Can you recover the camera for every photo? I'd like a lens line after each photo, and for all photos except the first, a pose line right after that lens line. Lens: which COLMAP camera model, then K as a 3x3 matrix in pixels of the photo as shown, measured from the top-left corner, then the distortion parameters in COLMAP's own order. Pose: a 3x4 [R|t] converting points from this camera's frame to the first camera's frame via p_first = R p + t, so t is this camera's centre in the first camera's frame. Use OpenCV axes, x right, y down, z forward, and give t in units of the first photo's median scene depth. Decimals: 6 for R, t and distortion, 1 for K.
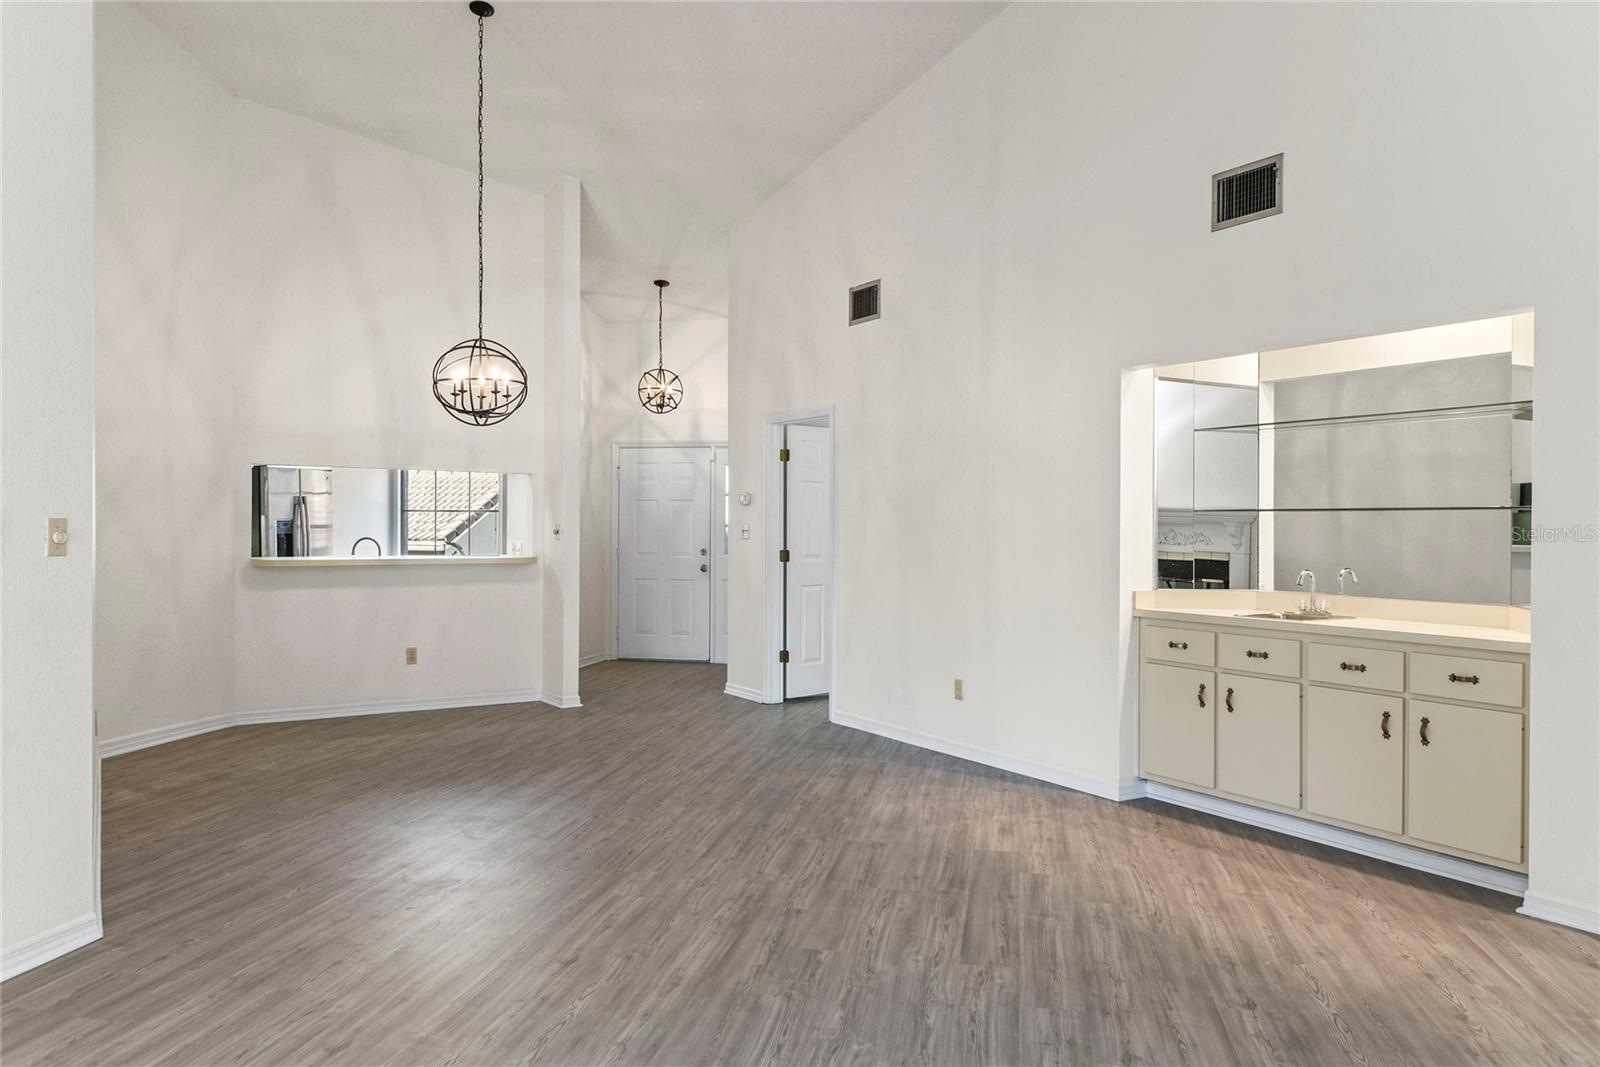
lens RADIAL K [[1158.7, 0, 796.3], [0, 1158.7, 537.4], [0, 0, 1]] dist [0.049145, -0.002455]
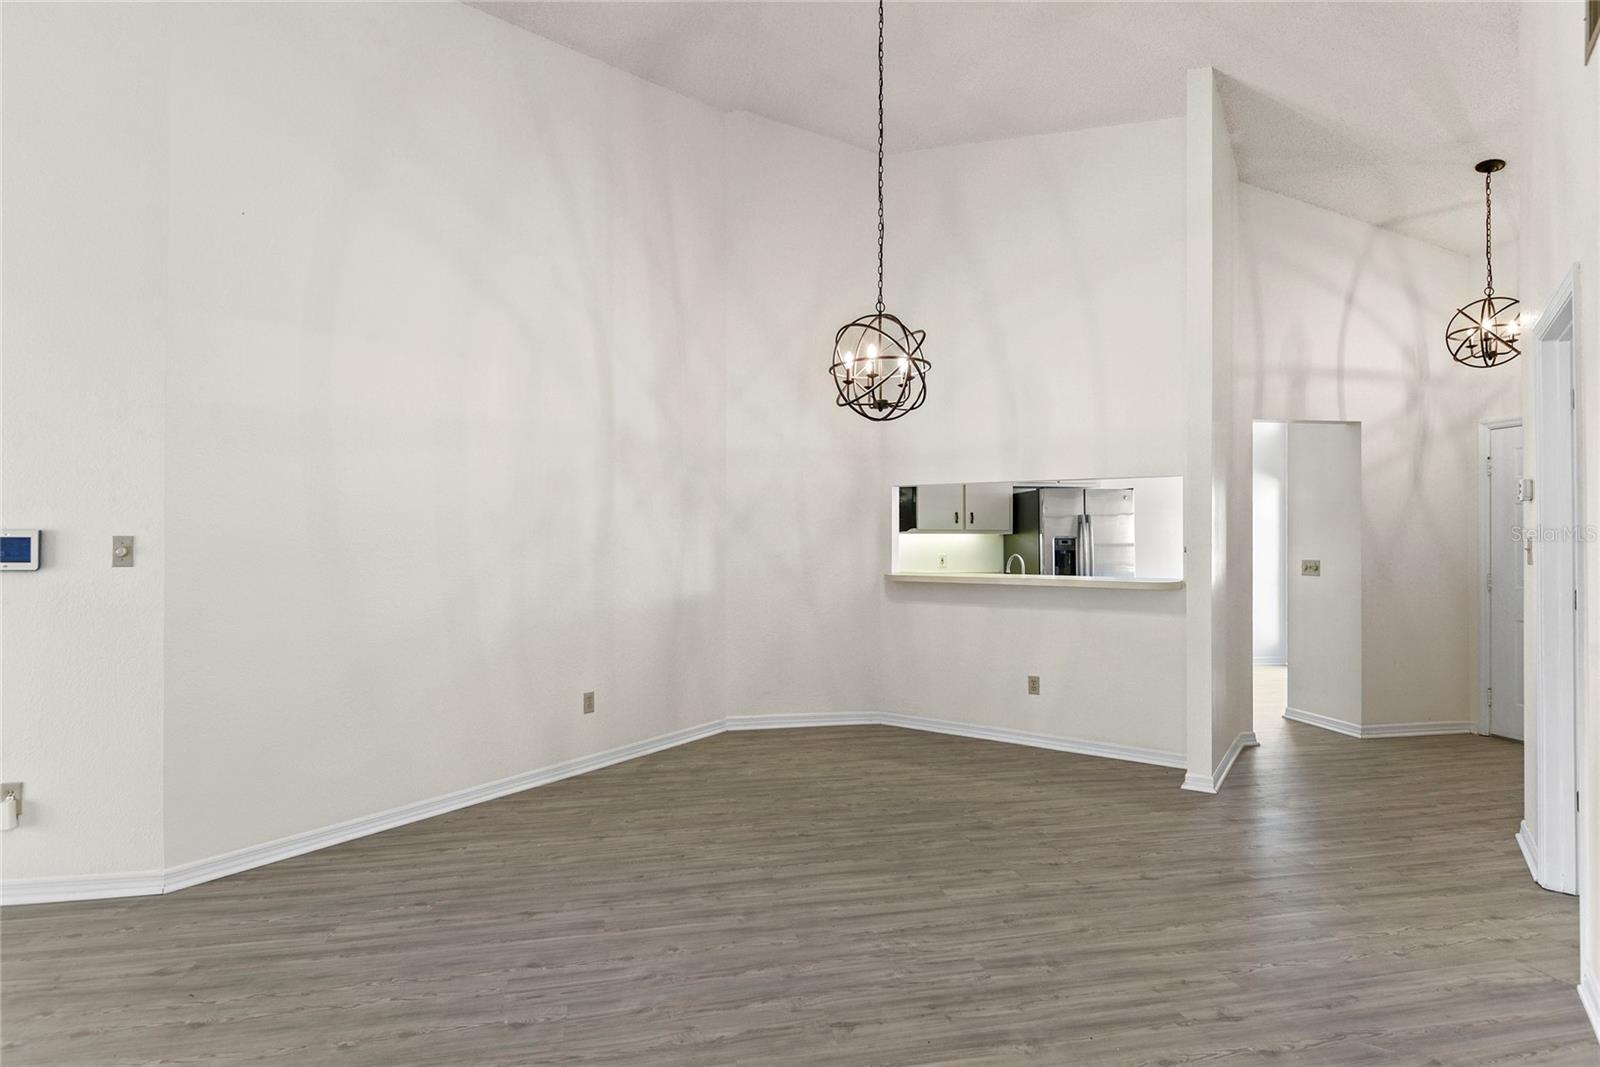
lens RADIAL K [[829.1, 0, 796.4], [0, 829.1, 537.2], [0, 0, 1]] dist [0.018915, -0.009426]
pose [[0.391540, -0.010422, -0.920102, 0.164869], [-0.007515, 0.999866, -0.014523, -0.002864], [0.920131, 0.012601, 0.391409, 0.485014]]
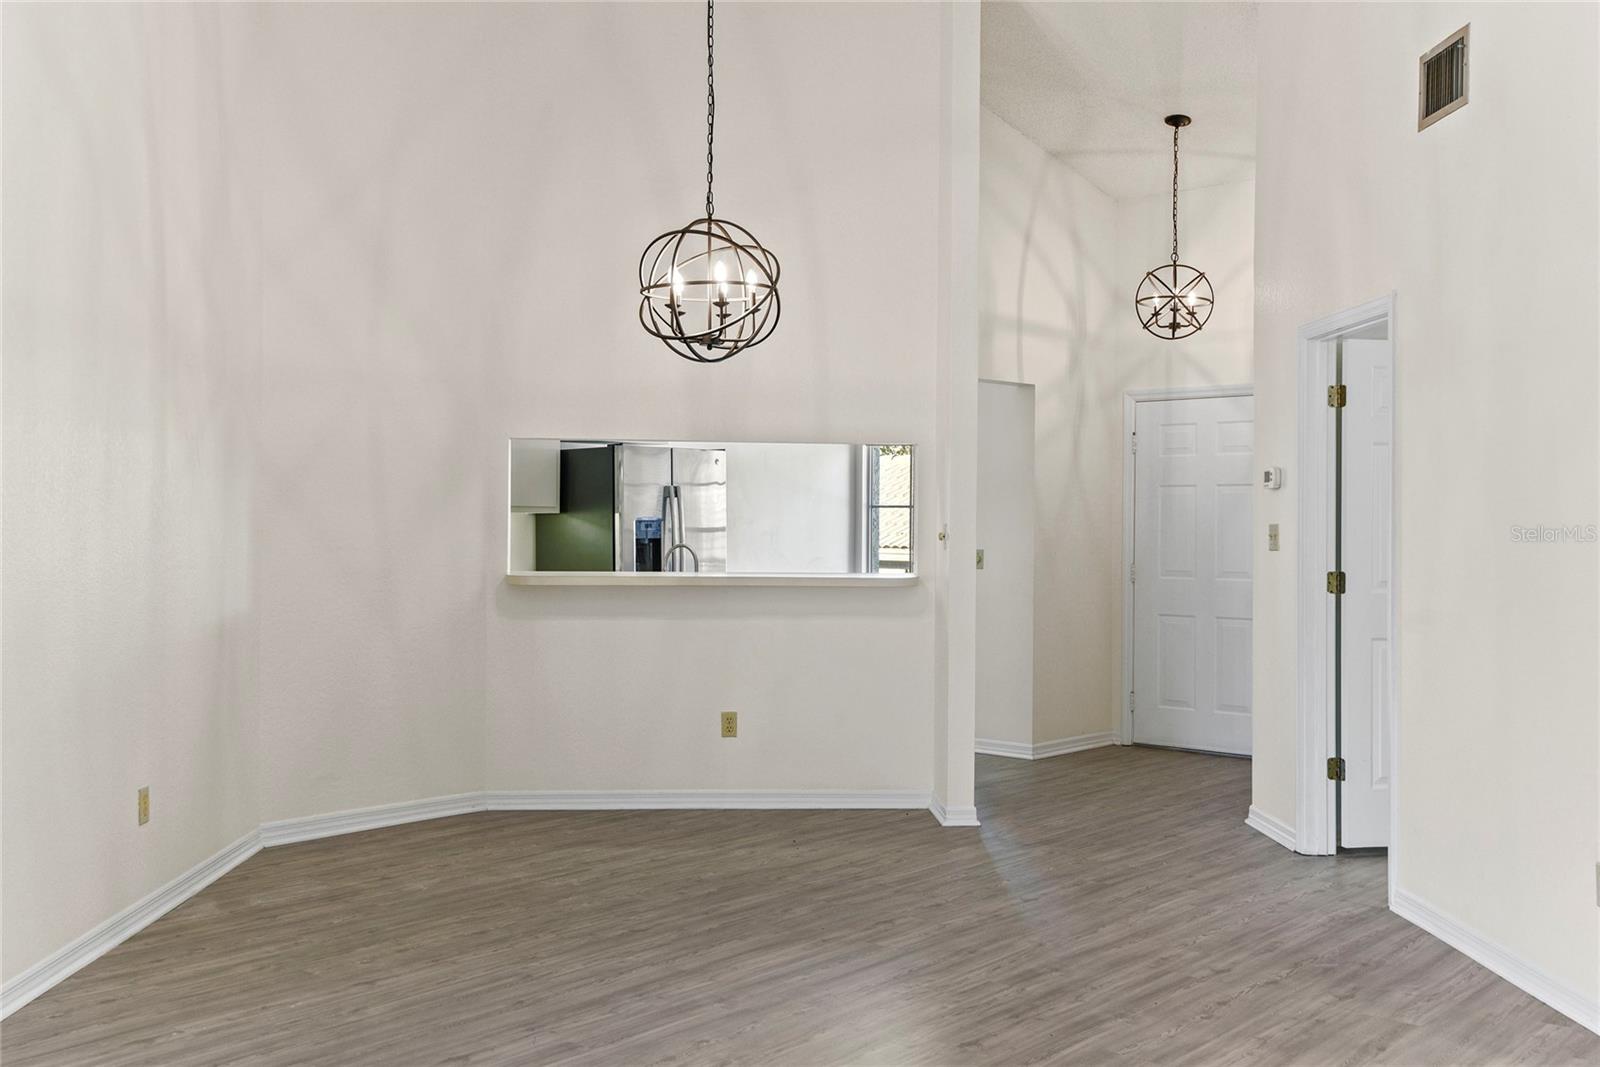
lens RADIAL K [[1578.6, 0, 802.7], [0, 1578.6, 528.8], [0, 0, 1]] dist [0.078950, 0.000000]
pose [[0.873138, 0.000020, -0.487473, 0.119067], [-0.005619, 0.999934, -0.010023, -0.000140], [0.487441, 0.011491, 0.873081, 0.202868]]
